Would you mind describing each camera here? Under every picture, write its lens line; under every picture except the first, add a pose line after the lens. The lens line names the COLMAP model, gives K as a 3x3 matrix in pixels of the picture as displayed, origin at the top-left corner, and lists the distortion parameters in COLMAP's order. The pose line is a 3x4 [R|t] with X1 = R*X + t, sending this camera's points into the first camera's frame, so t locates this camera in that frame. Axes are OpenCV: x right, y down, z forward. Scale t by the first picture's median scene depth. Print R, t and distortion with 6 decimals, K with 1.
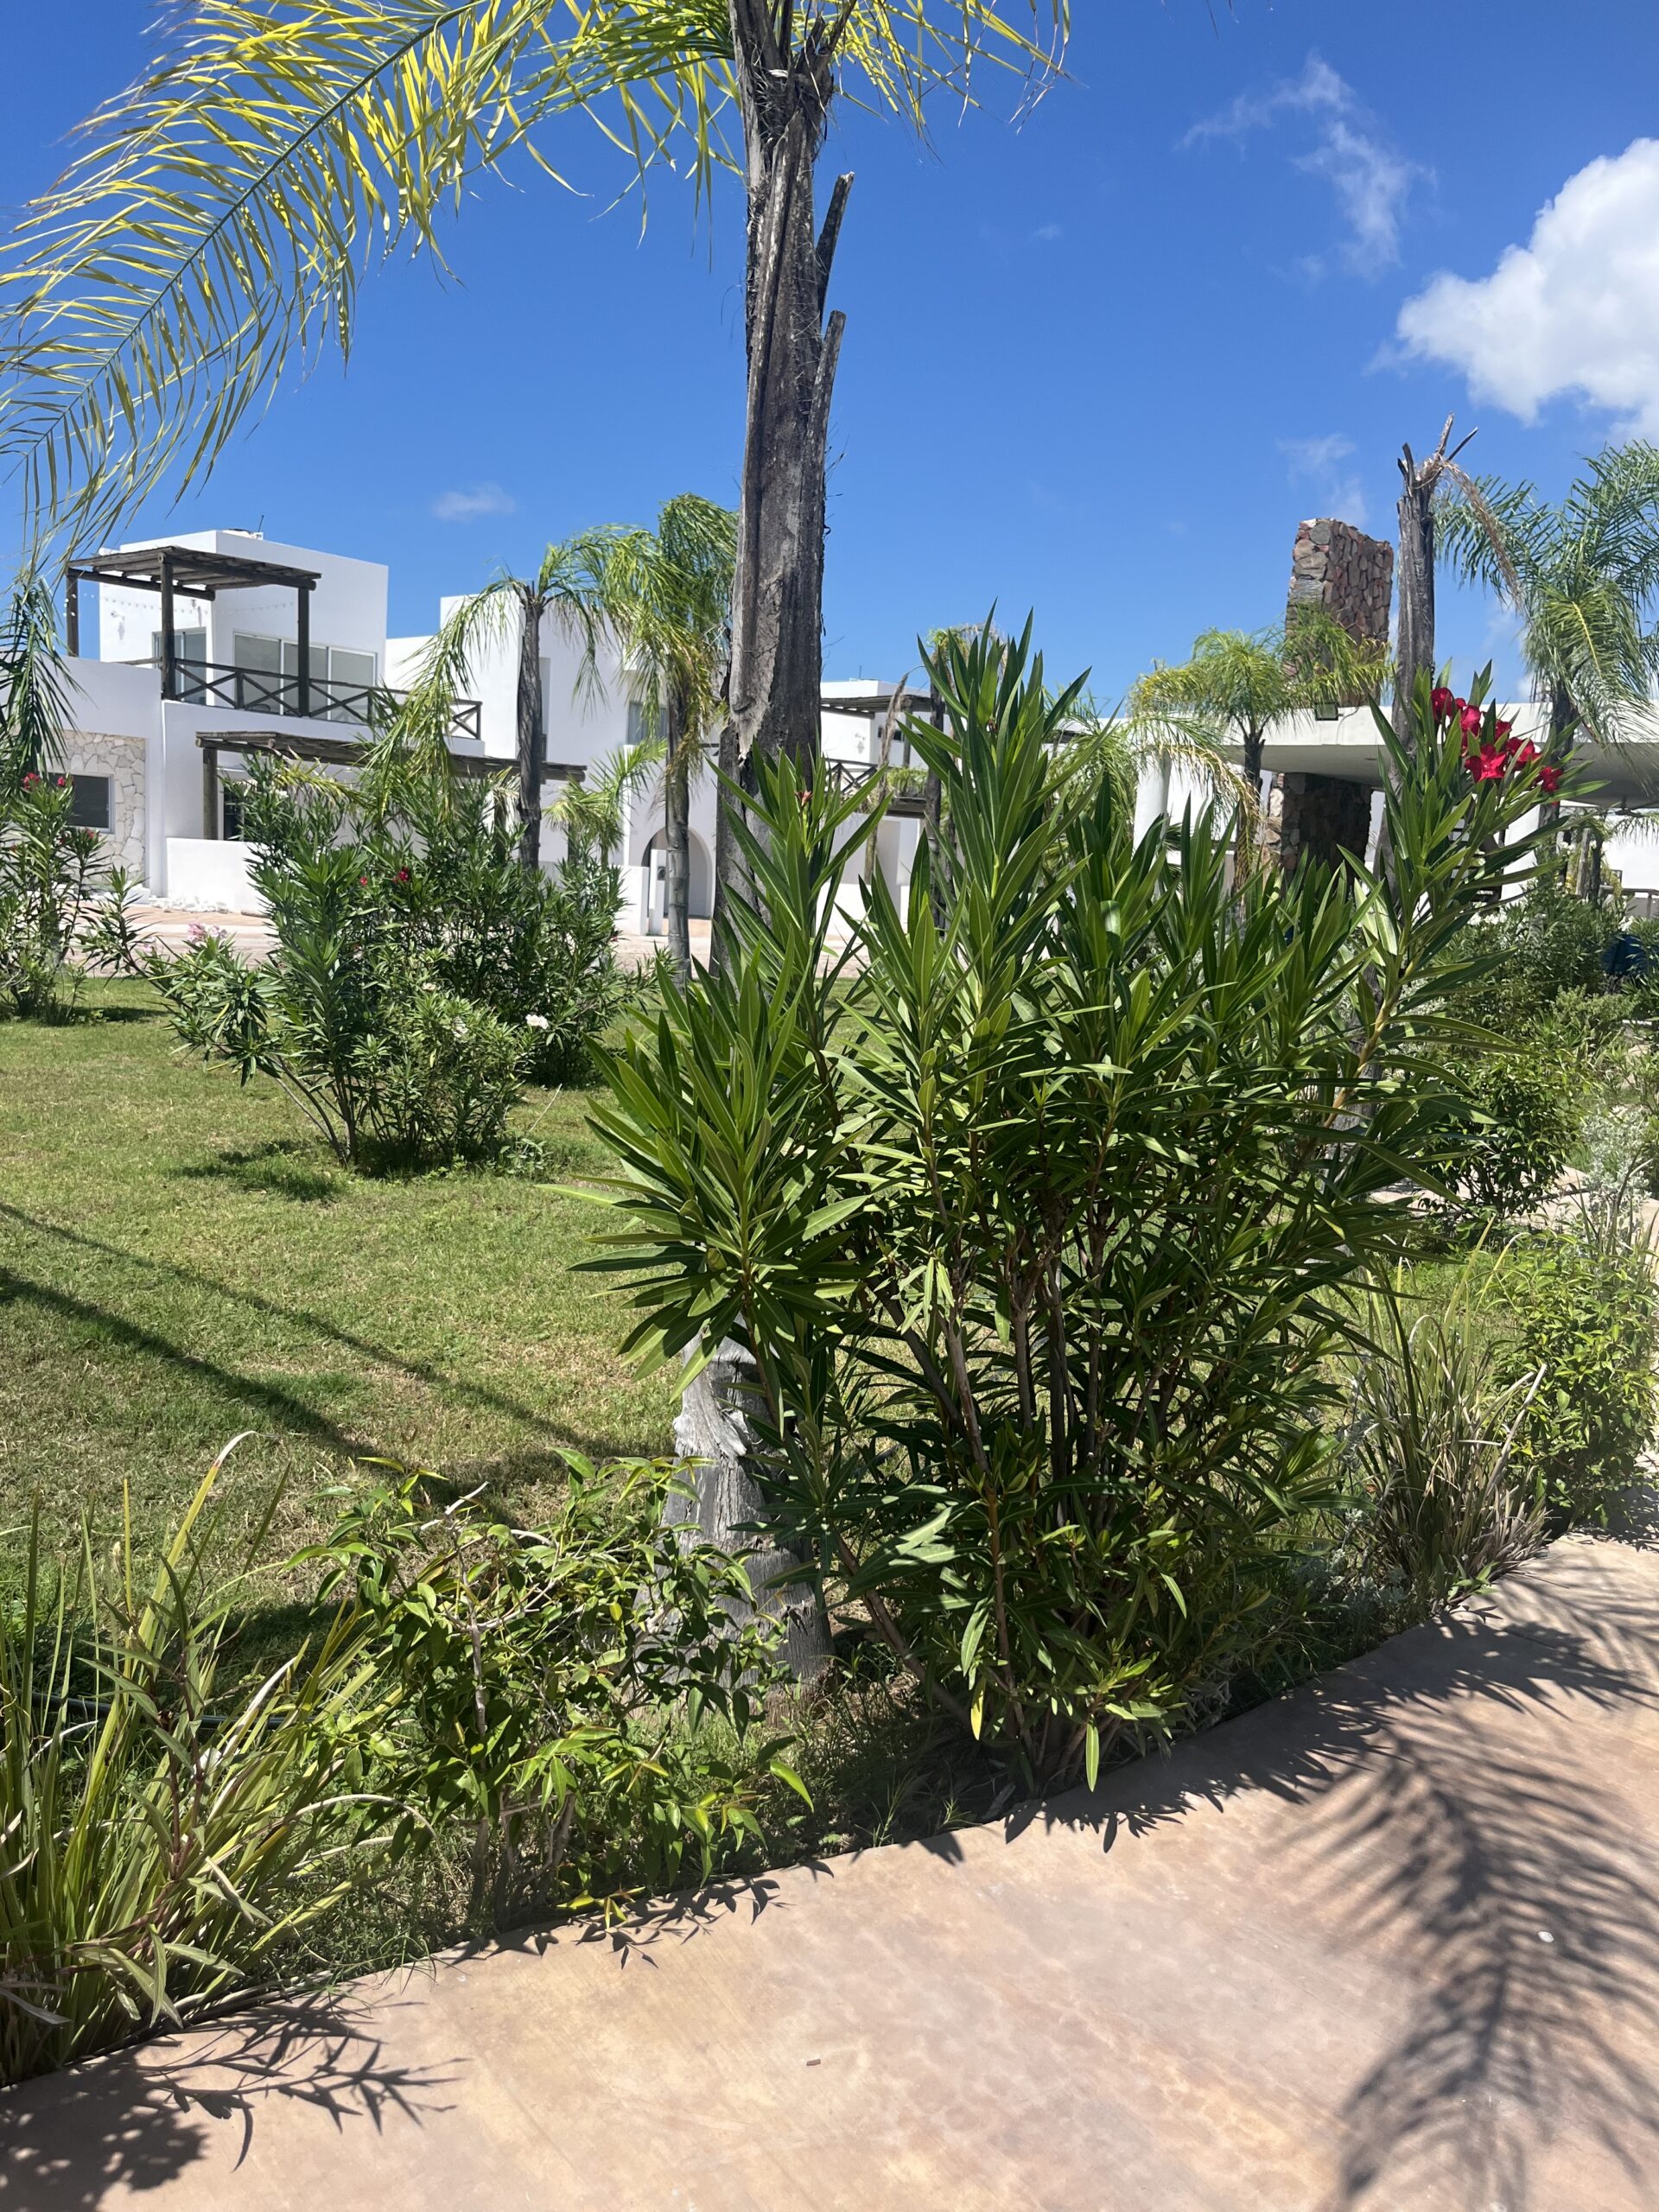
lens RADIAL K [[1681.2, 0, 826.5], [0, 1681.2, 1119.4], [0, 0, 1]] dist [0.033284, -0.020980]
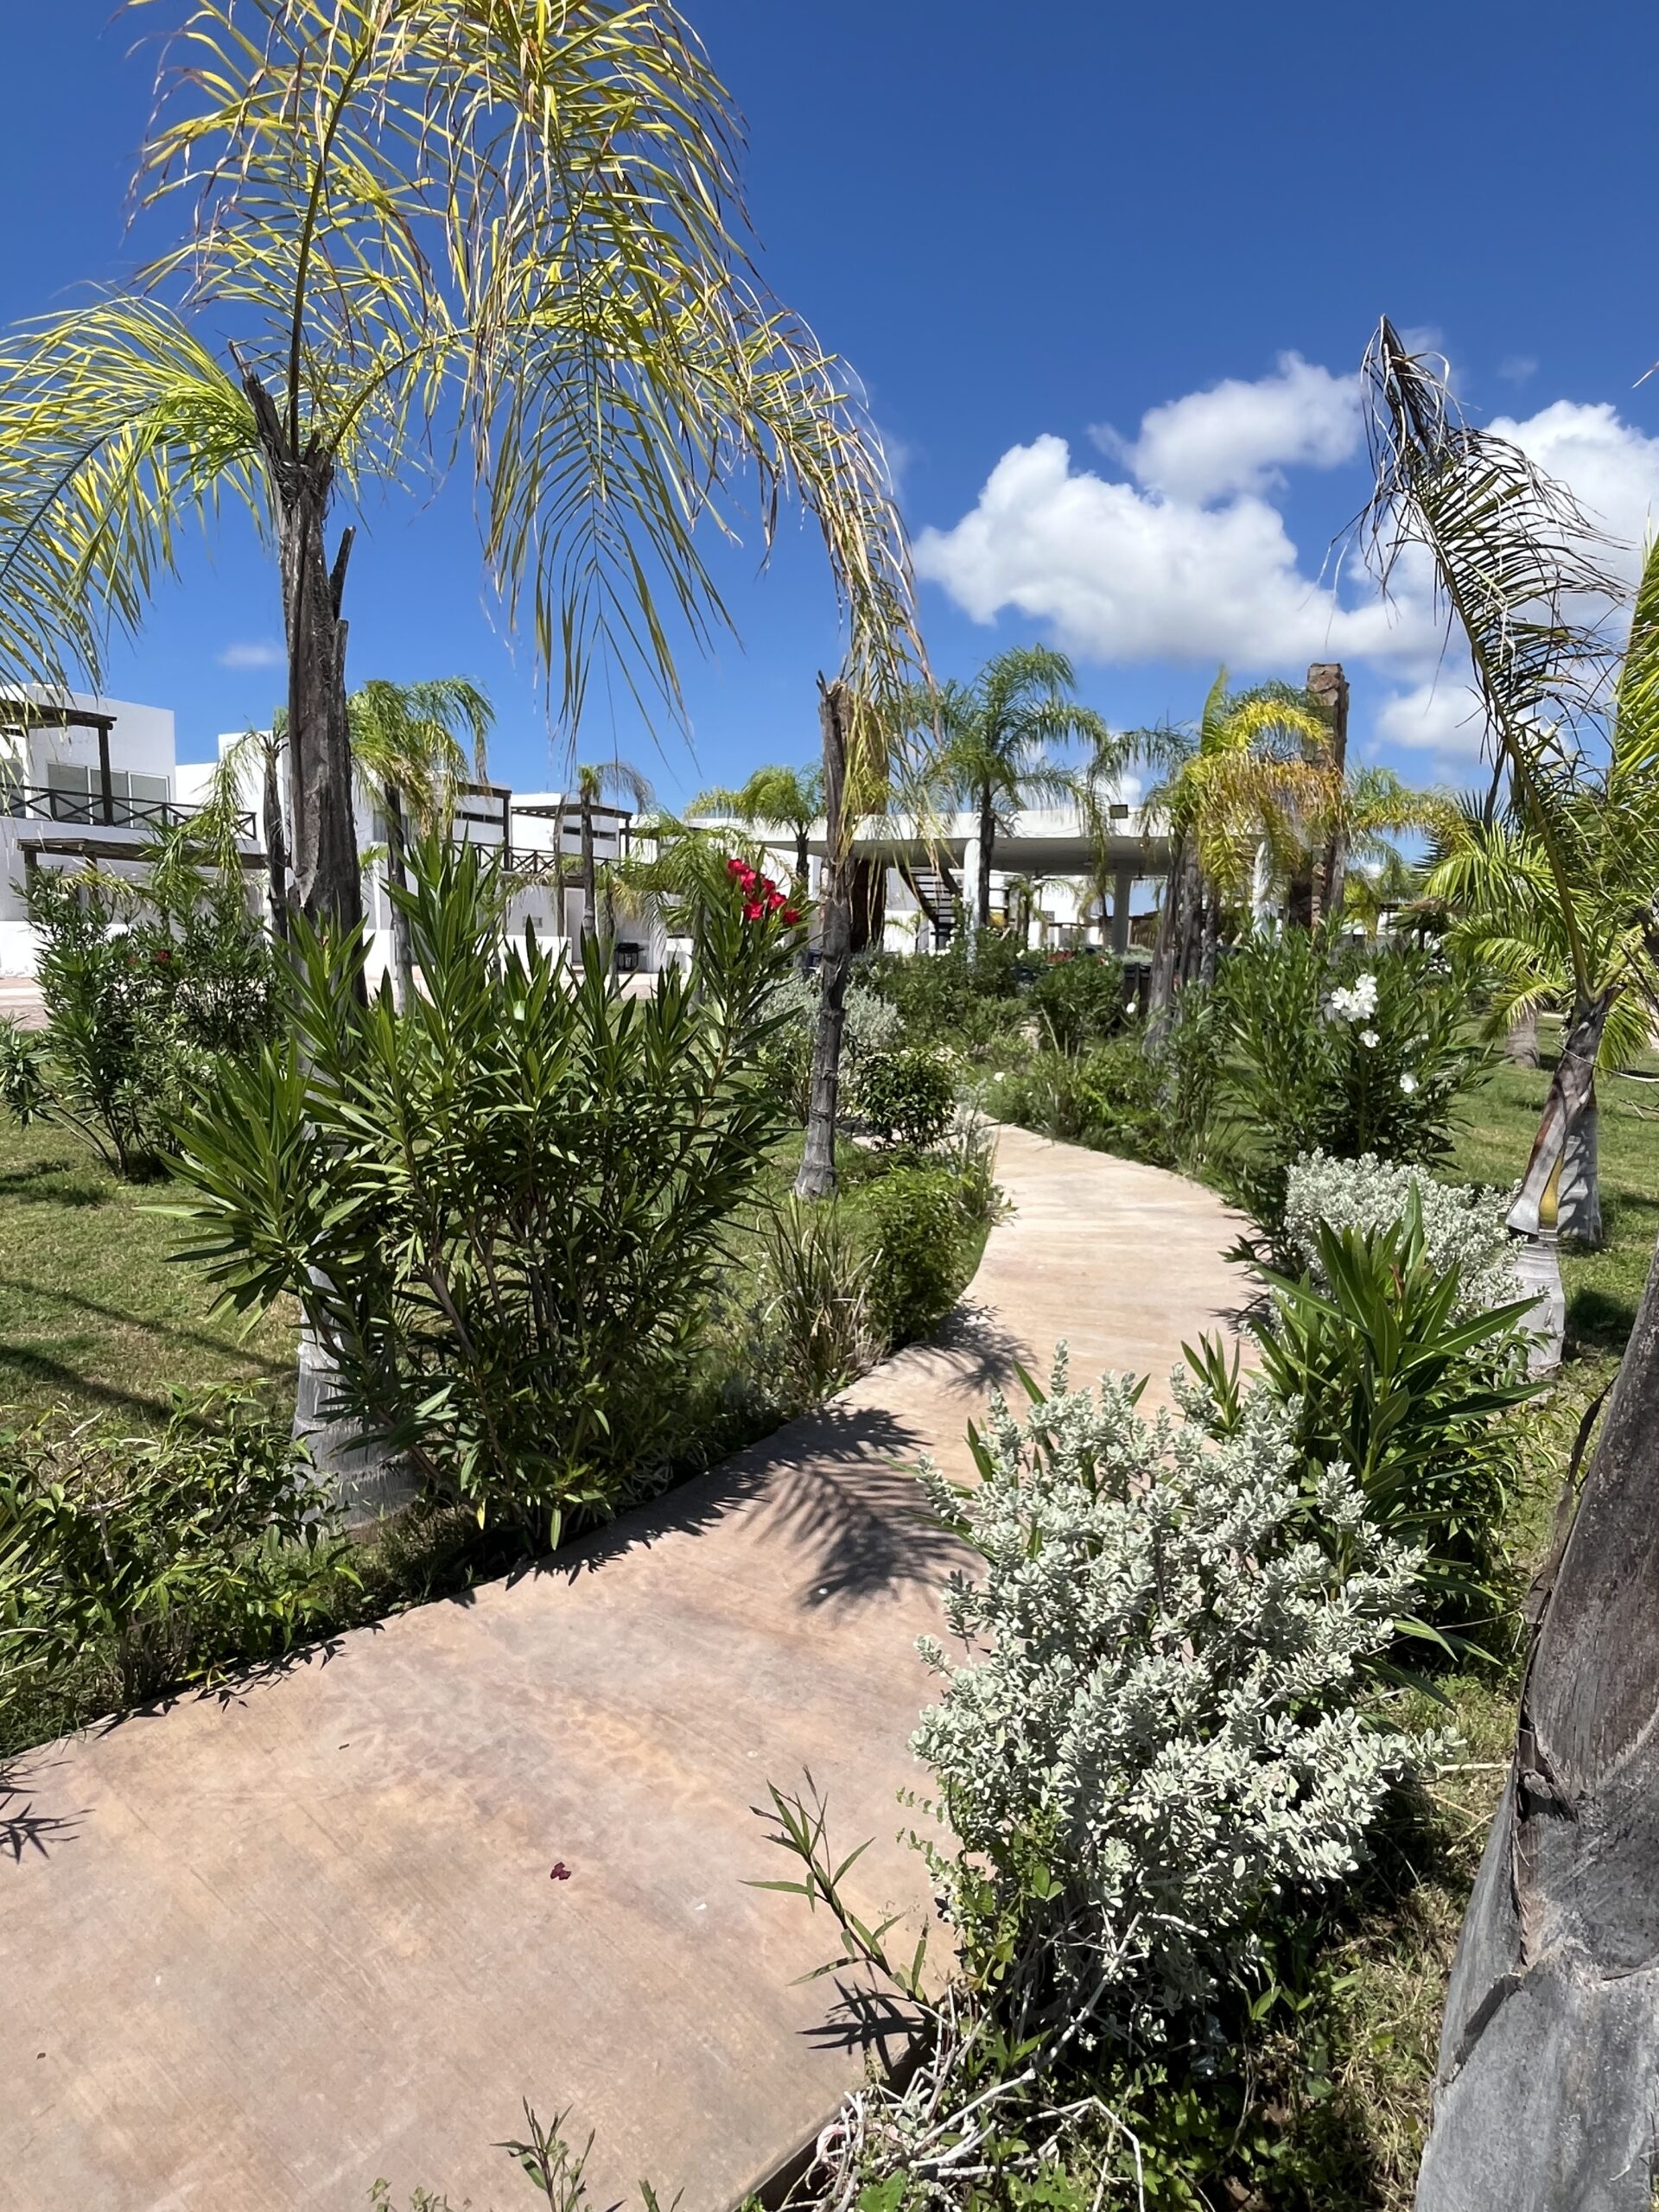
lens RADIAL K [[1159.7, 0, 830.6], [0, 1159.7, 1091.8], [0, 0, 1]] dist [0.003975, -0.002087]
pose [[0.970327, -0.065559, 0.232739, 0.174030], [0.065515, 0.997820, 0.007925, -0.029161], [-0.232751, 0.007558, 0.972507, -0.135759]]
